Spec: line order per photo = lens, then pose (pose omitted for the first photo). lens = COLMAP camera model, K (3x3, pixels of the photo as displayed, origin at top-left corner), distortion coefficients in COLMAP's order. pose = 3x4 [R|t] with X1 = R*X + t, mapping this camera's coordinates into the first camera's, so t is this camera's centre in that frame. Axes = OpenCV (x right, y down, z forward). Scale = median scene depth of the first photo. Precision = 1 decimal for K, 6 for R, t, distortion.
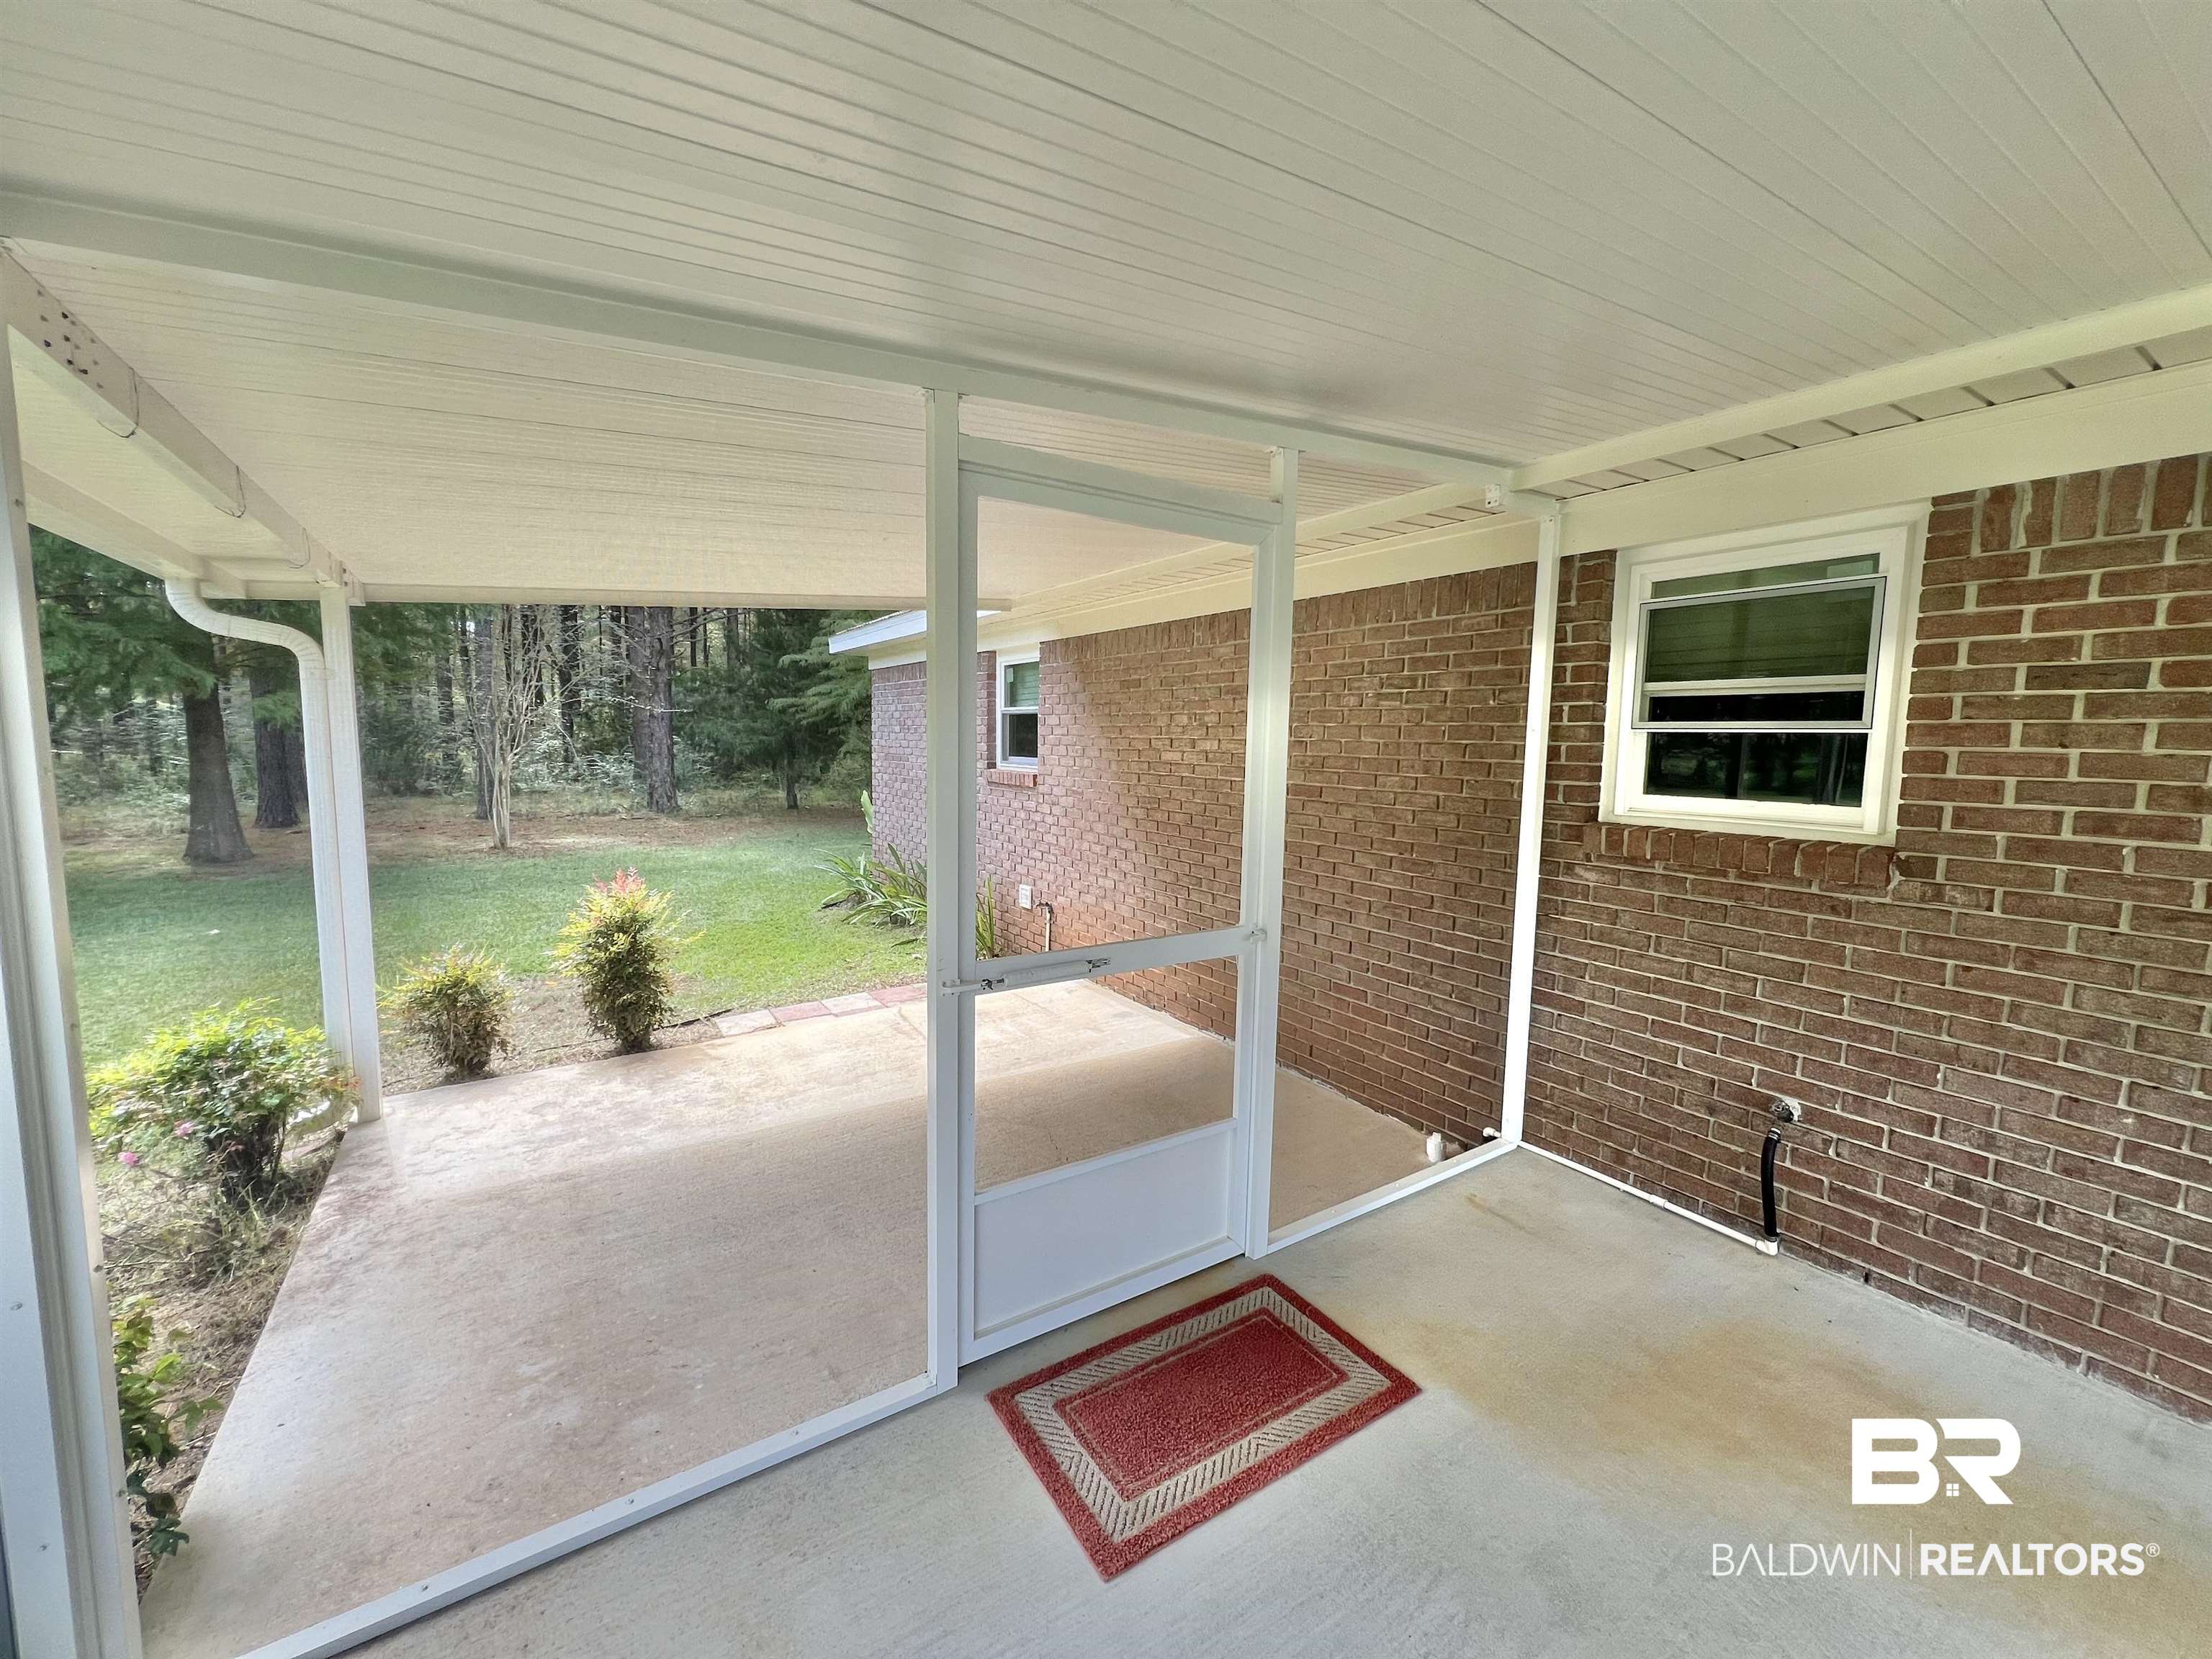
lens RADIAL K [[880.4, 0, 1101.4], [0, 880.4, 823.8], [0, 0, 1]] dist [-0.002297, 0.000677]
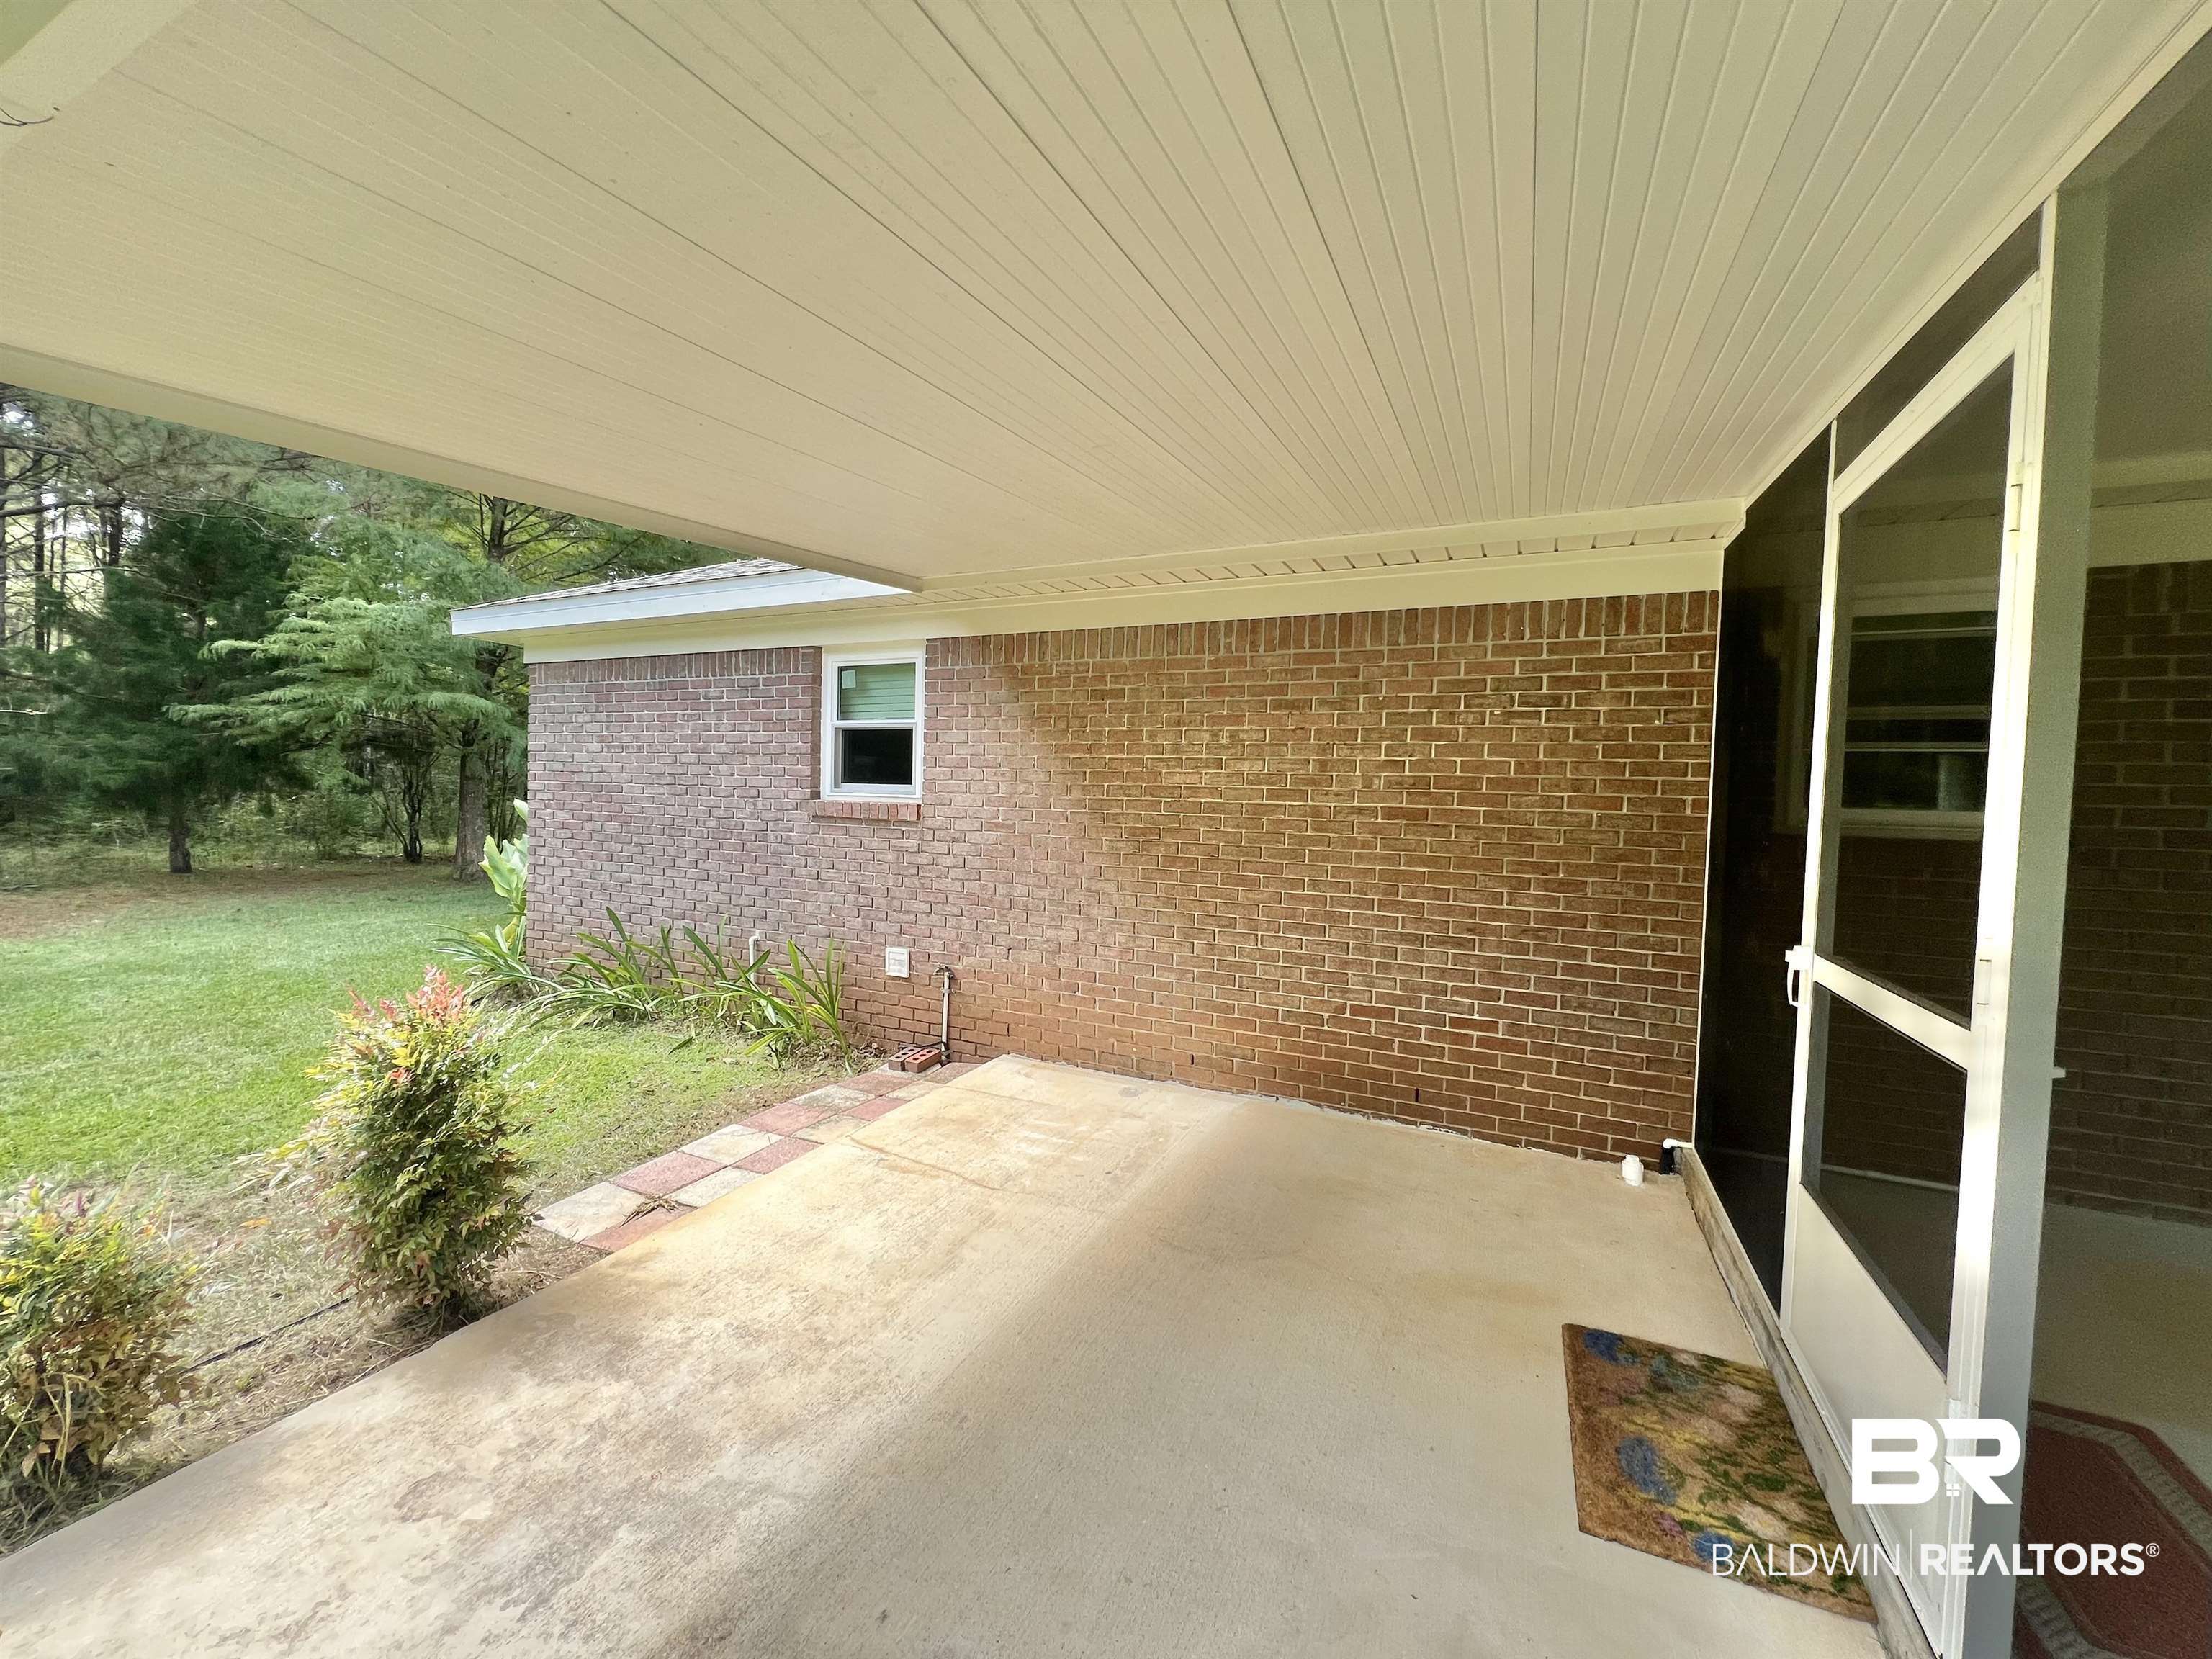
lens RADIAL K [[880.4, 0, 1100.0], [0, 880.4, 823.4], [0, 0, 1]] dist [-0.002297, 0.000677]
pose [[0.854038, -0.007366, 0.520158, -0.846272], [0.036252, 0.998312, -0.045385, 0.005466], [-0.518945, 0.057617, 0.852863, 0.597778]]
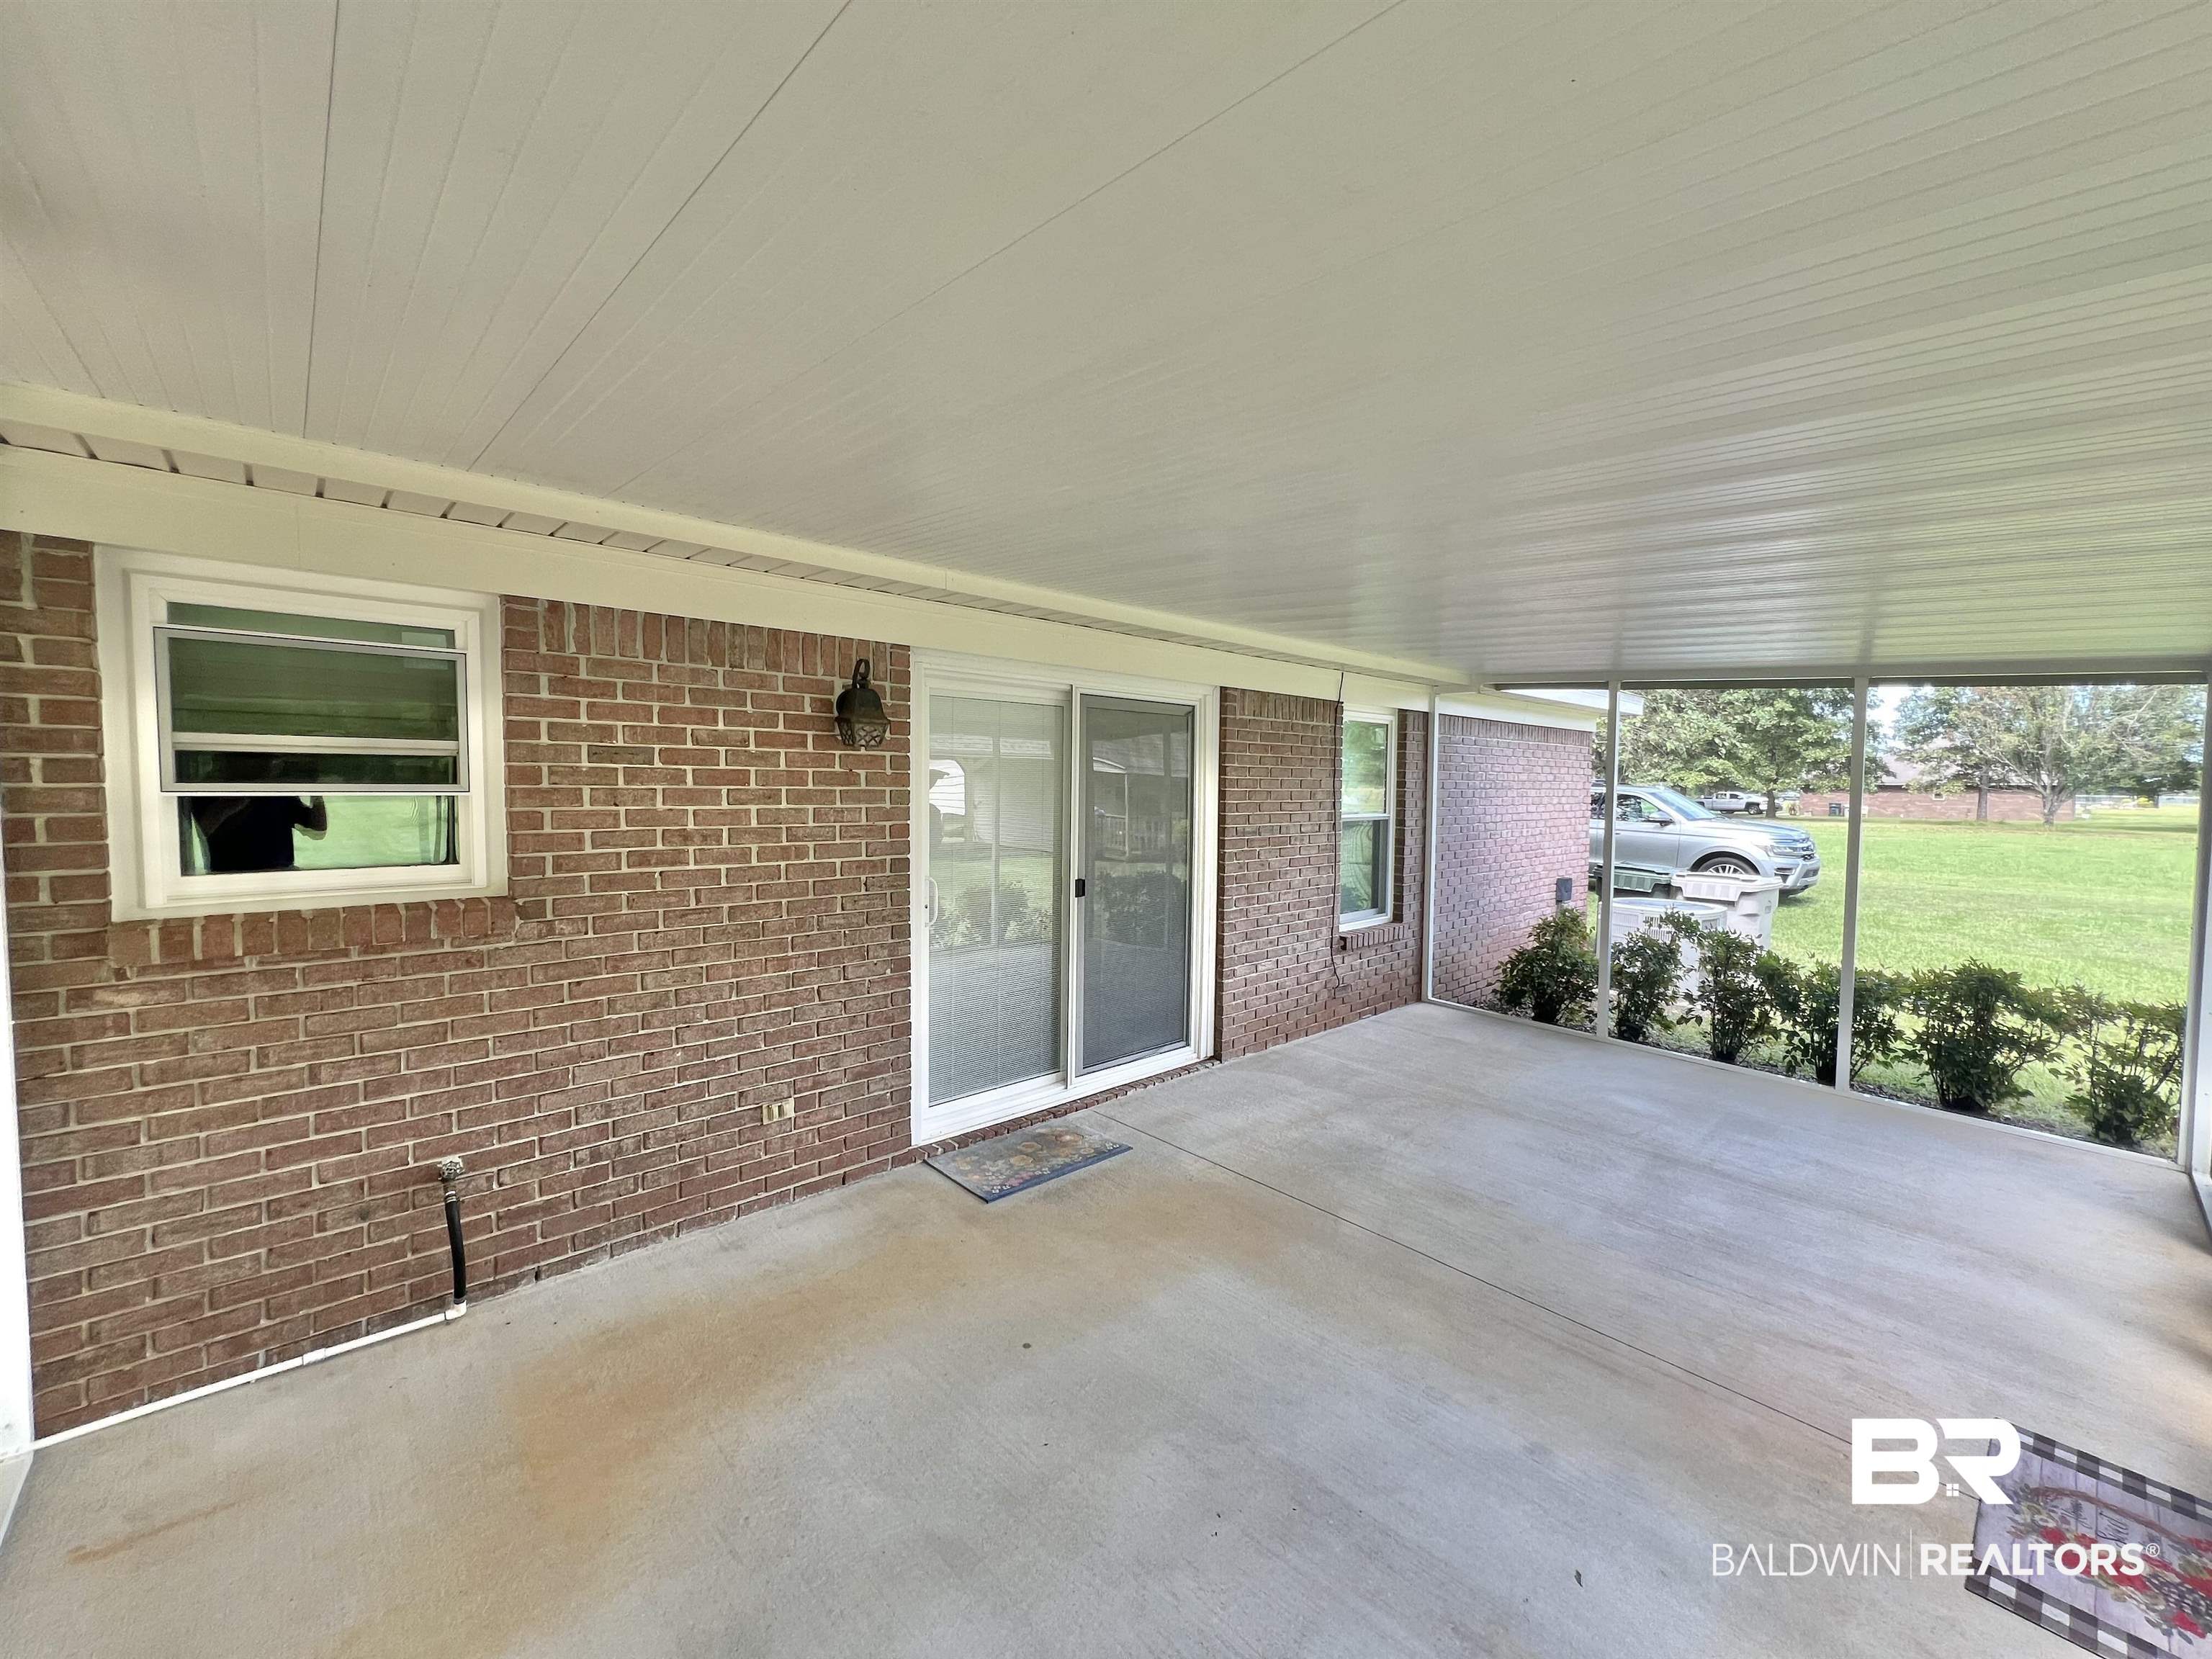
lens RADIAL K [[880.4, 0, 1114.7], [0, 880.4, 829.5], [0, 0, 1]] dist [-0.002297, 0.000677]
pose [[-0.166657, -0.062242, 0.984048, -0.313000], [0.089974, 0.992882, 0.078039, -0.070854], [-0.981901, 0.101545, -0.159870, 0.372974]]
